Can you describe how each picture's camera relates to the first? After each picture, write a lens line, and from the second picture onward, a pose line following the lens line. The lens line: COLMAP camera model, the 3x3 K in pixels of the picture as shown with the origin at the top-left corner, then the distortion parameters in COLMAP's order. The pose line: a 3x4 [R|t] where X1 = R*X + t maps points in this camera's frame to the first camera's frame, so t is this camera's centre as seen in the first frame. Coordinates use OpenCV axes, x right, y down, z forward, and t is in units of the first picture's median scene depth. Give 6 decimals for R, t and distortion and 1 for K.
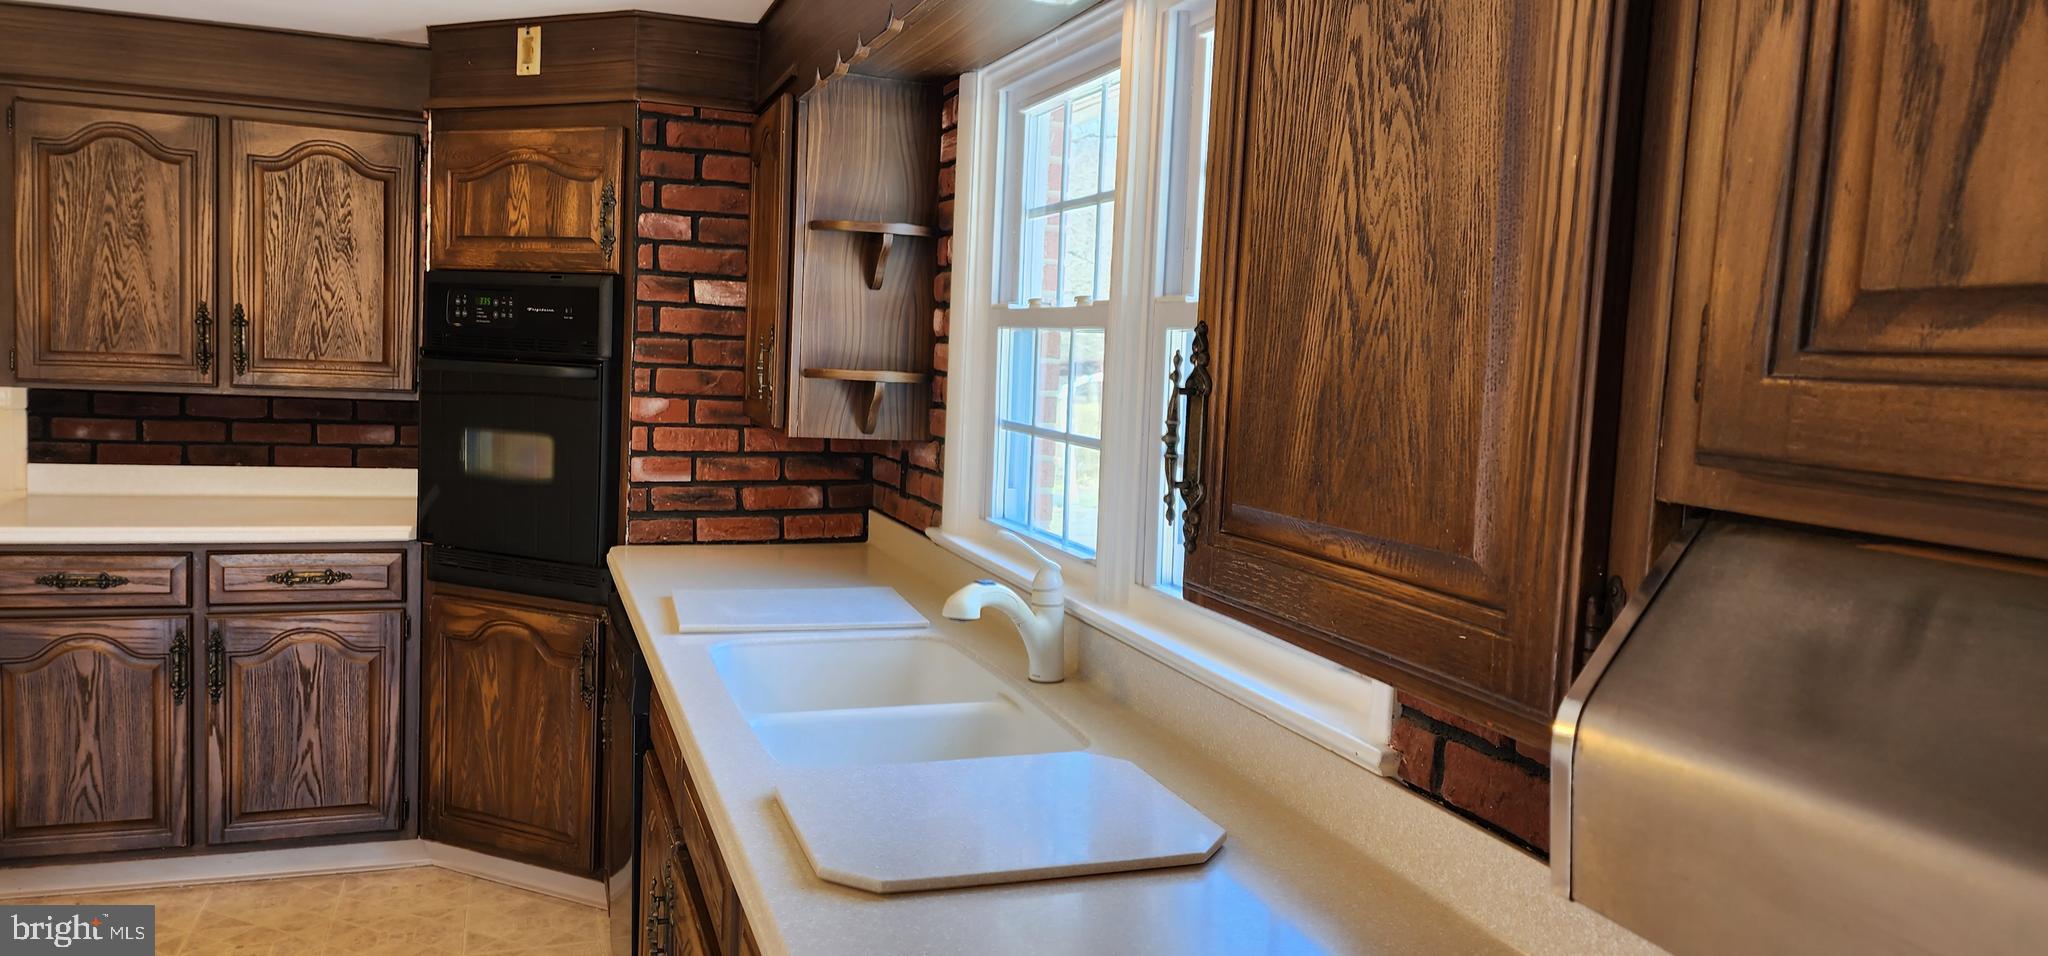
lens RADIAL K [[1420.2, 0, 885.7], [0, 1420.2, 455.1], [0, 0, 1]] dist [0.076778, -0.110369]
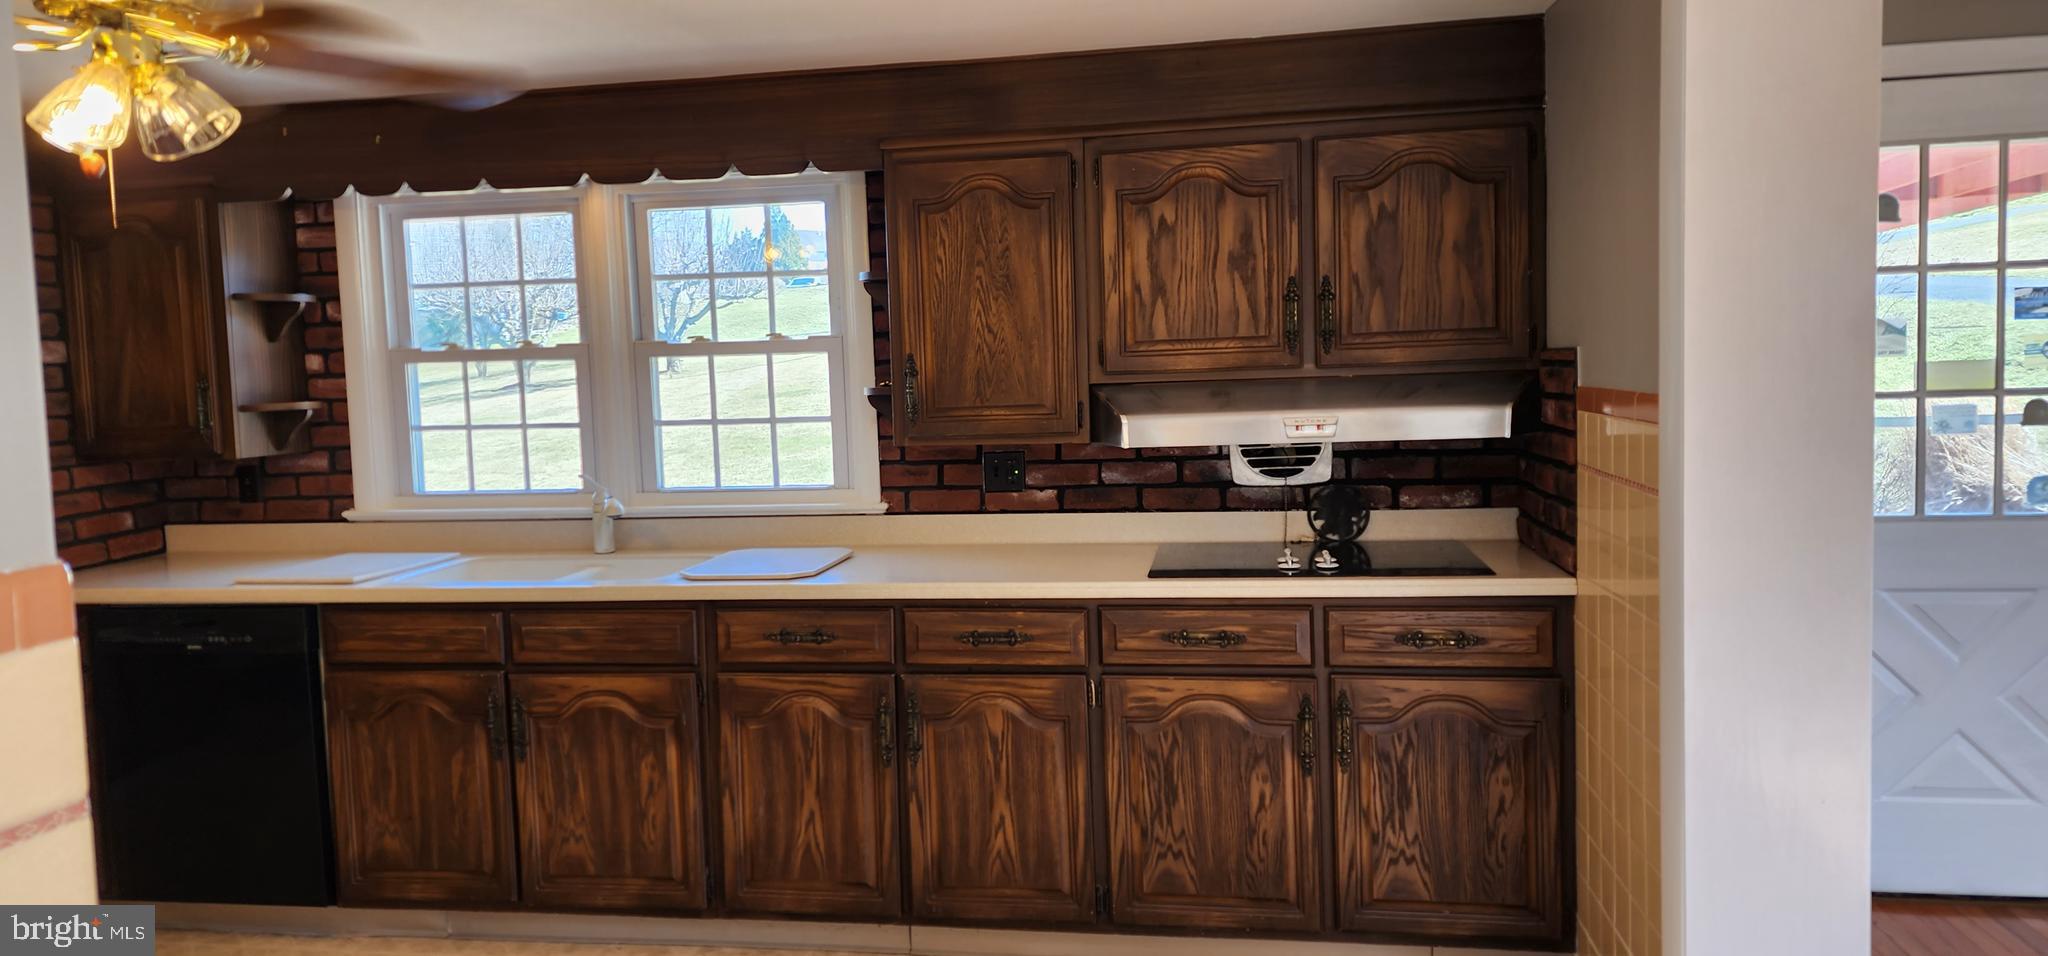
lens RADIAL K [[1343.7, 0, 977.2], [0, 1343.7, 463.3], [0, 0, 1]] dist [0.094927, -0.093183]
pose [[0.478936, -0.121777, 0.869362, -0.721199], [0.120459, 0.990080, 0.072326, -0.015545], [-0.869546, 0.070083, 0.488854, -0.175878]]
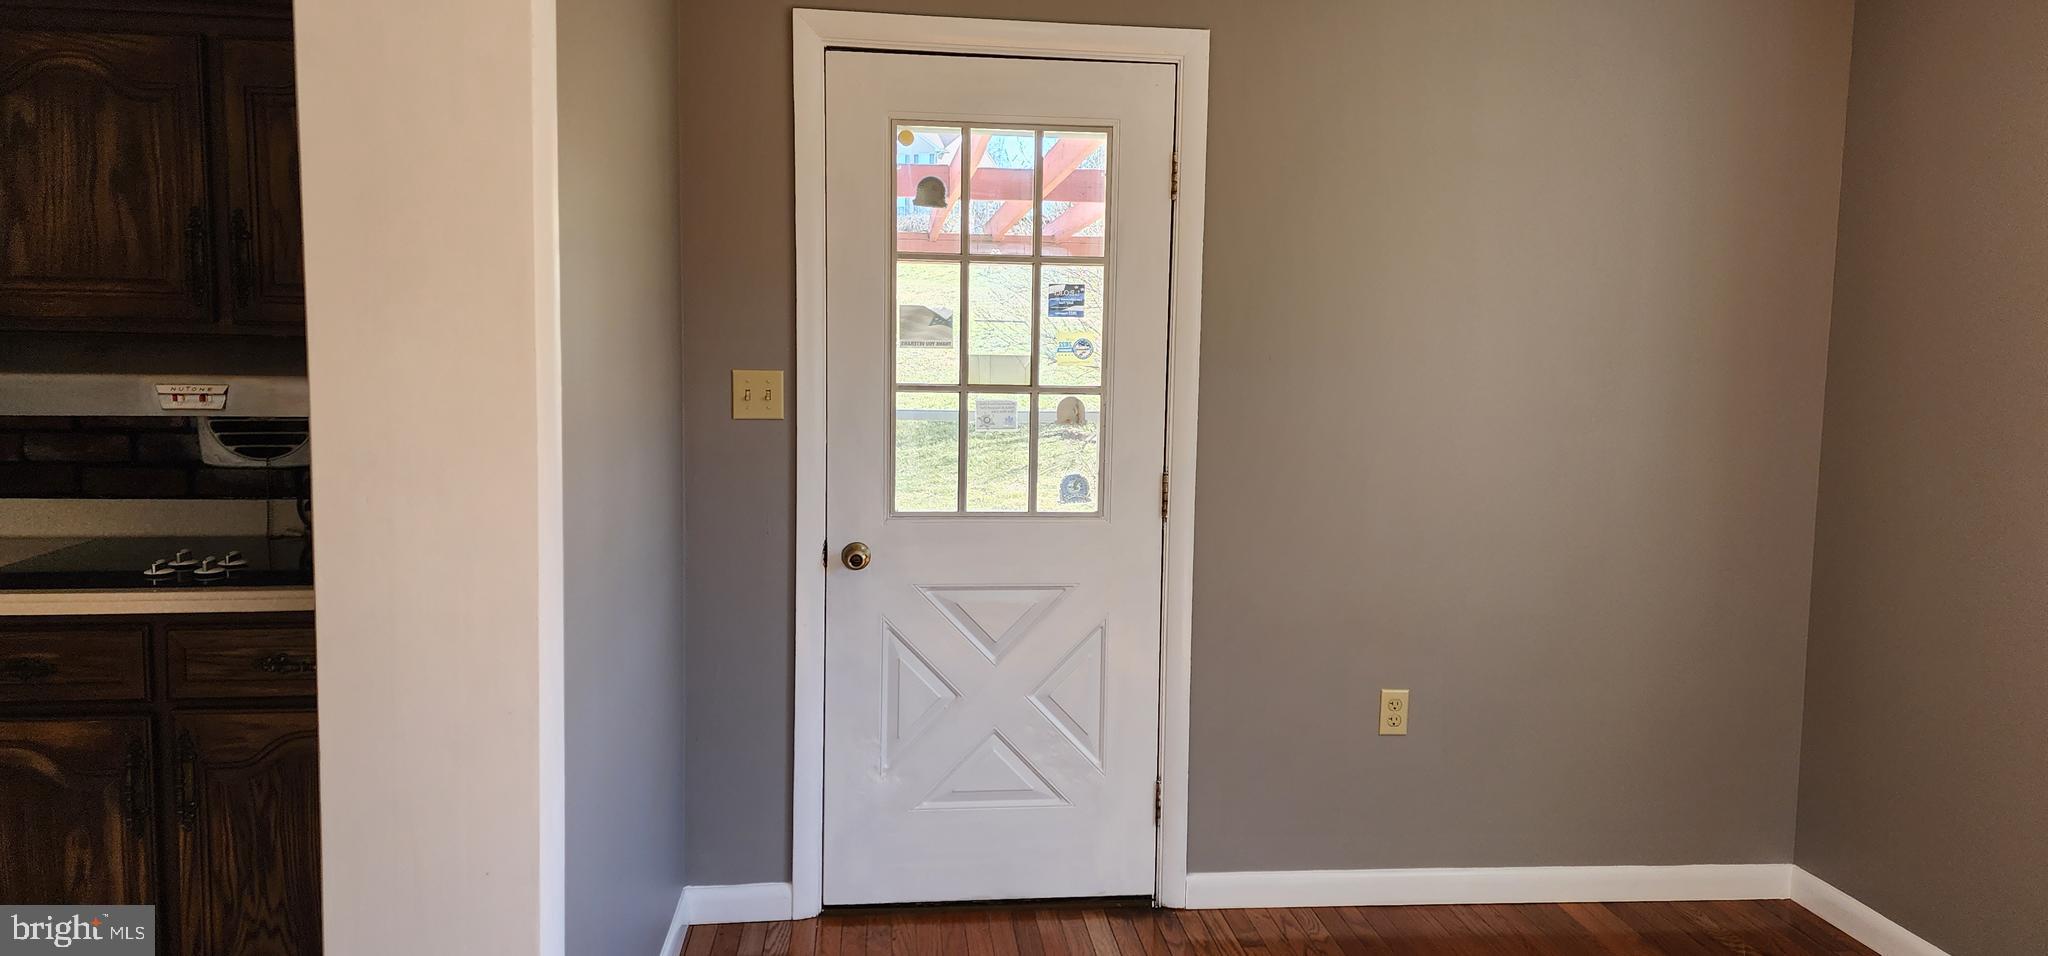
lens RADIAL K [[1343.7, 0, 977.2], [0, 1343.7, 463.3], [0, 0, 1]] dist [0.094927, -0.093183]
pose [[0.211519, -0.134531, 0.968071, -0.467568], [0.065299, 0.990214, 0.123341, 0.021822], [-0.975190, 0.037125, 0.218234, -0.472152]]
